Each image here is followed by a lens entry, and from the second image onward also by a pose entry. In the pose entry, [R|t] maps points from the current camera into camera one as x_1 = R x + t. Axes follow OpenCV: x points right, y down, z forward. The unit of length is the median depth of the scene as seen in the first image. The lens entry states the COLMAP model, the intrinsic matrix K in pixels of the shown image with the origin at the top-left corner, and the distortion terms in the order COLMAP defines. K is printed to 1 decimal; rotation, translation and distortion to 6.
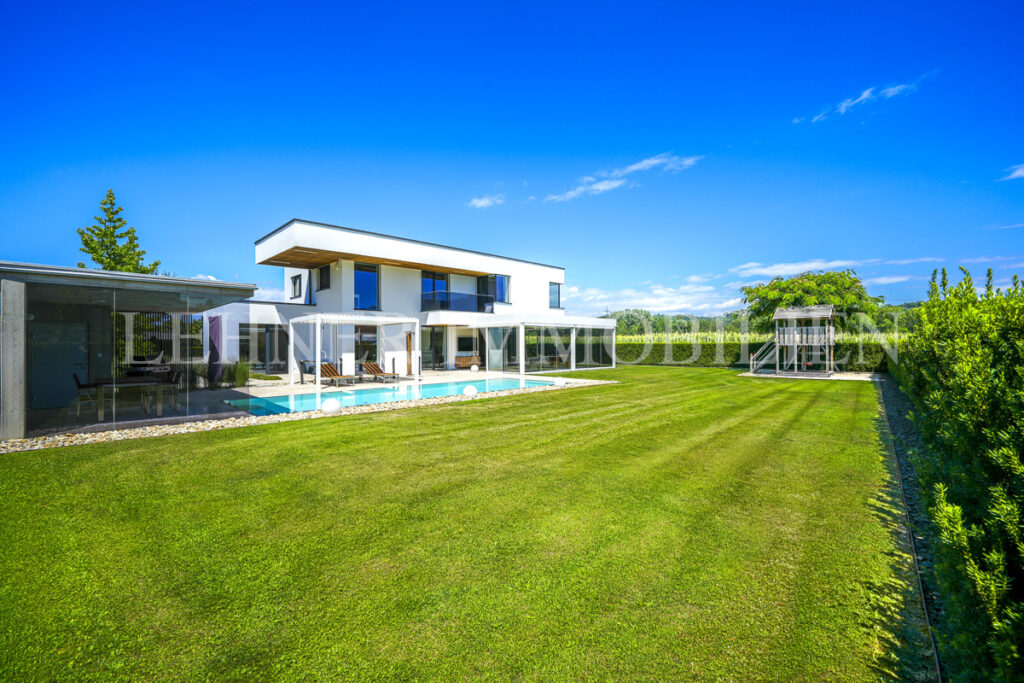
lens RADIAL K [[436.6, 0, 507.6], [0, 436.6, 346.1], [0, 0, 1]] dist [0.000570, -0.000049]
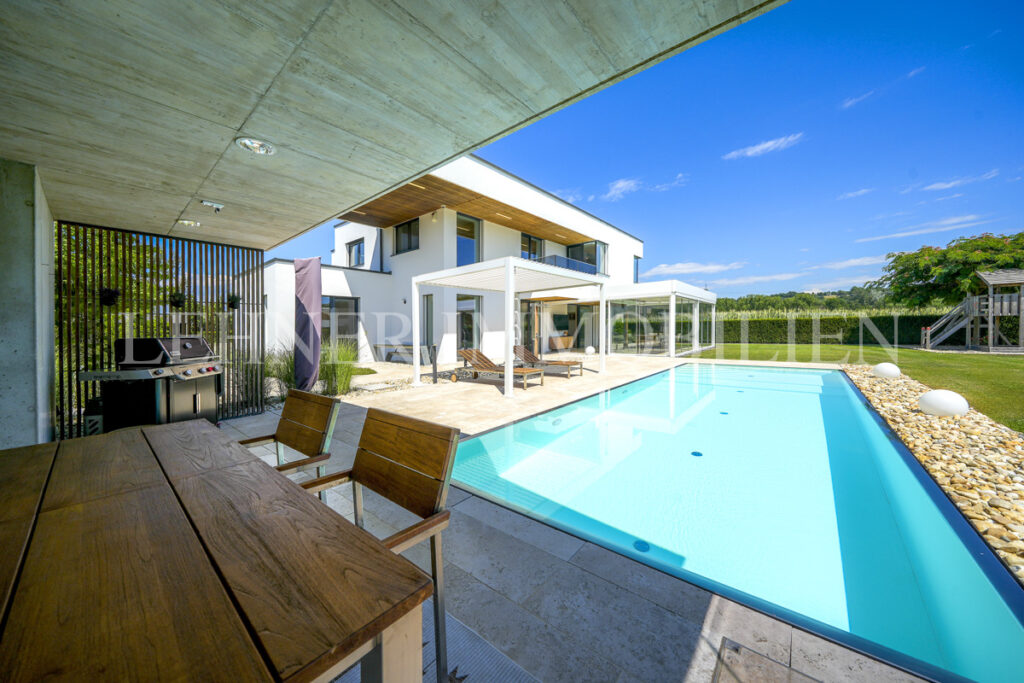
lens RADIAL K [[345.7, 0, 504.3], [0, 345.7, 335.4], [0, 0, 1]] dist [-0.002062, 0.000224]
pose [[0.995928, -0.015544, 0.088804, -0.291310], [0.014263, 0.999785, 0.015039, 0.010481], [-0.089019, -0.013711, 0.995936, 0.353058]]
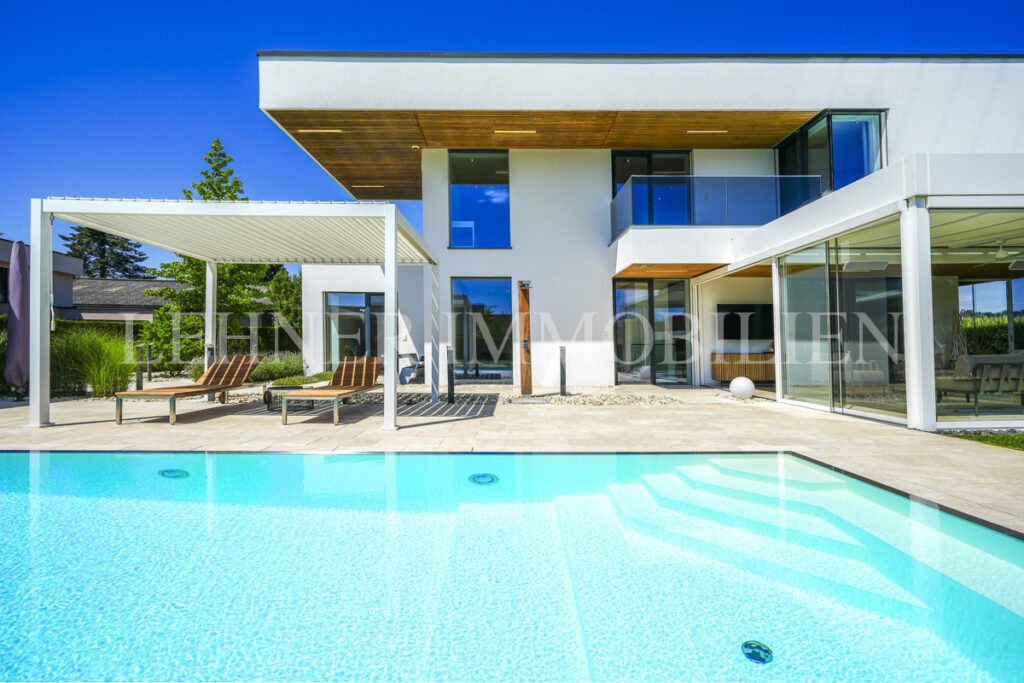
lens RADIAL K [[461.0, 0, 503.1], [0, 461.0, 336.2], [0, 0, 1]] dist [0.015316, 0.000488]
pose [[0.730121, -0.012231, -0.683208, 0.036907], [-0.006182, 0.999681, -0.024504, 0.022017], [0.683290, 0.022115, 0.729812, 0.602469]]
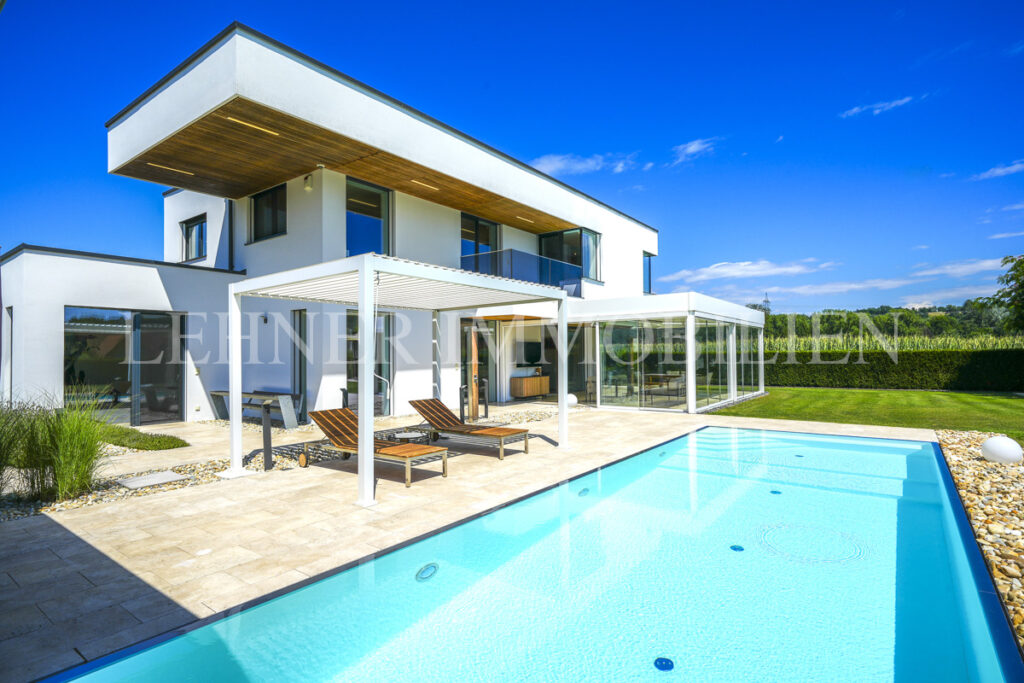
lens RADIAL K [[524.3, 0, 508.5], [0, 524.3, 343.6], [0, 0, 1]] dist [0.002985, -0.001047]
pose [[0.987171, -0.003048, 0.159638, -0.241708], [0.007602, 0.999581, -0.027928, 0.000541], [-0.159486, 0.028783, 0.986781, 0.383561]]
